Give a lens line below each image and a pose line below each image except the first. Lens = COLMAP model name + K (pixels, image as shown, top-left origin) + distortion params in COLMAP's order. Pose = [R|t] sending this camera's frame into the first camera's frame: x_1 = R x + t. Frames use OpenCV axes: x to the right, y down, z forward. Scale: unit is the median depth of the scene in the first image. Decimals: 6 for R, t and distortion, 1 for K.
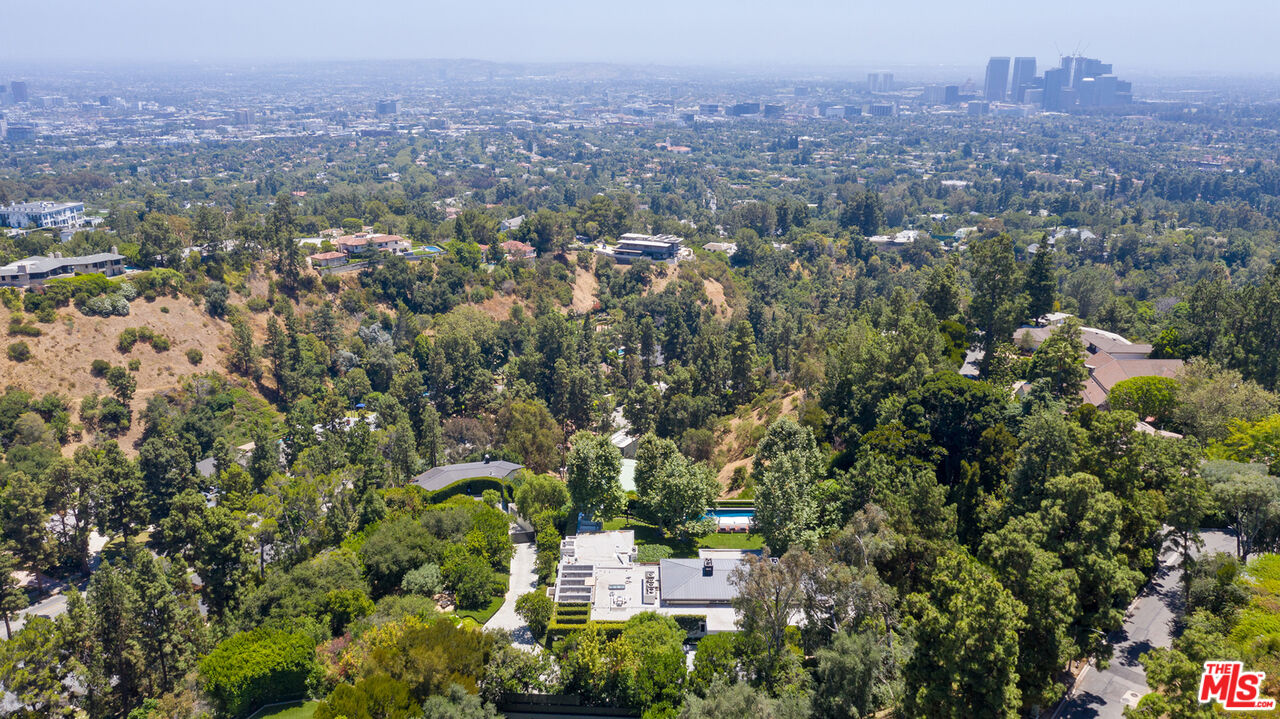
lens RADIAL K [[969.8, 0, 639.8], [0, 969.8, 360.8], [0, 0, 1]] dist [-0.007319, 0.001247]
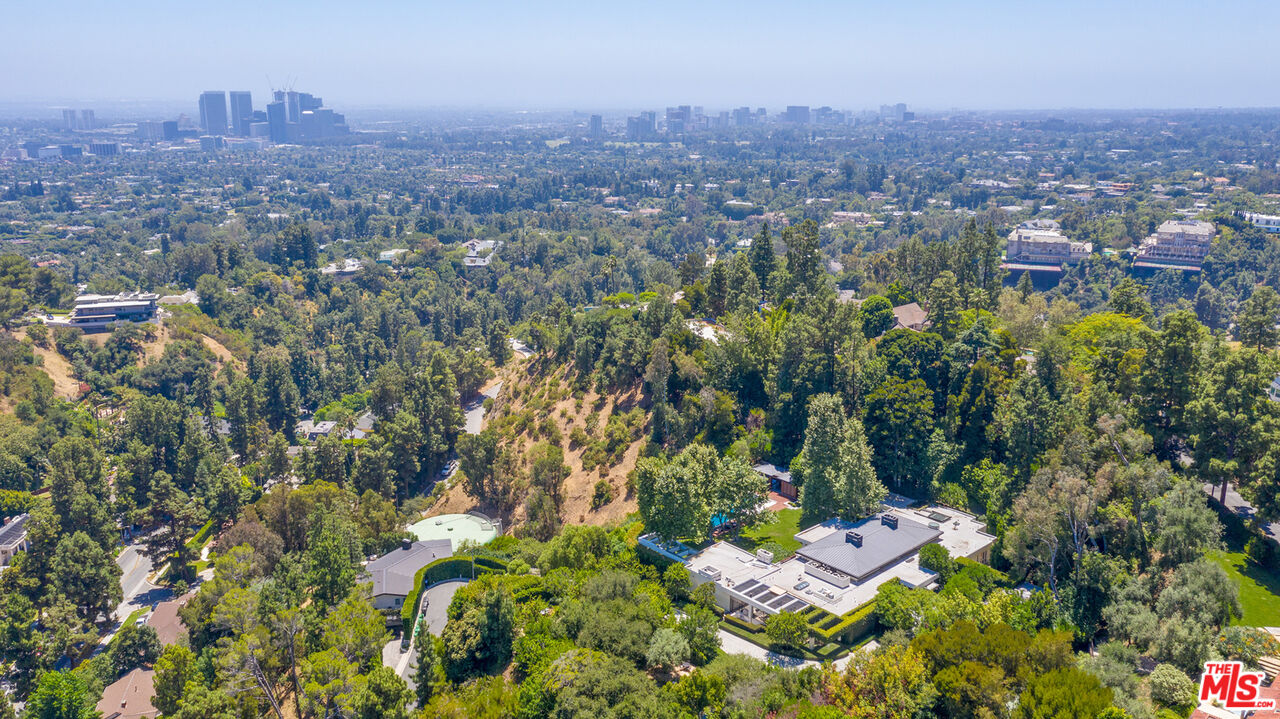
lens RADIAL K [[969.8, 0, 638.4], [0, 969.8, 358.8], [0, 0, 1]] dist [-0.007319, 0.001247]
pose [[0.734234, -0.178008, 0.655144, -0.200764], [0.200710, 0.978792, 0.041006, -0.018923], [-0.648549, 0.101386, 0.754390, 0.086420]]
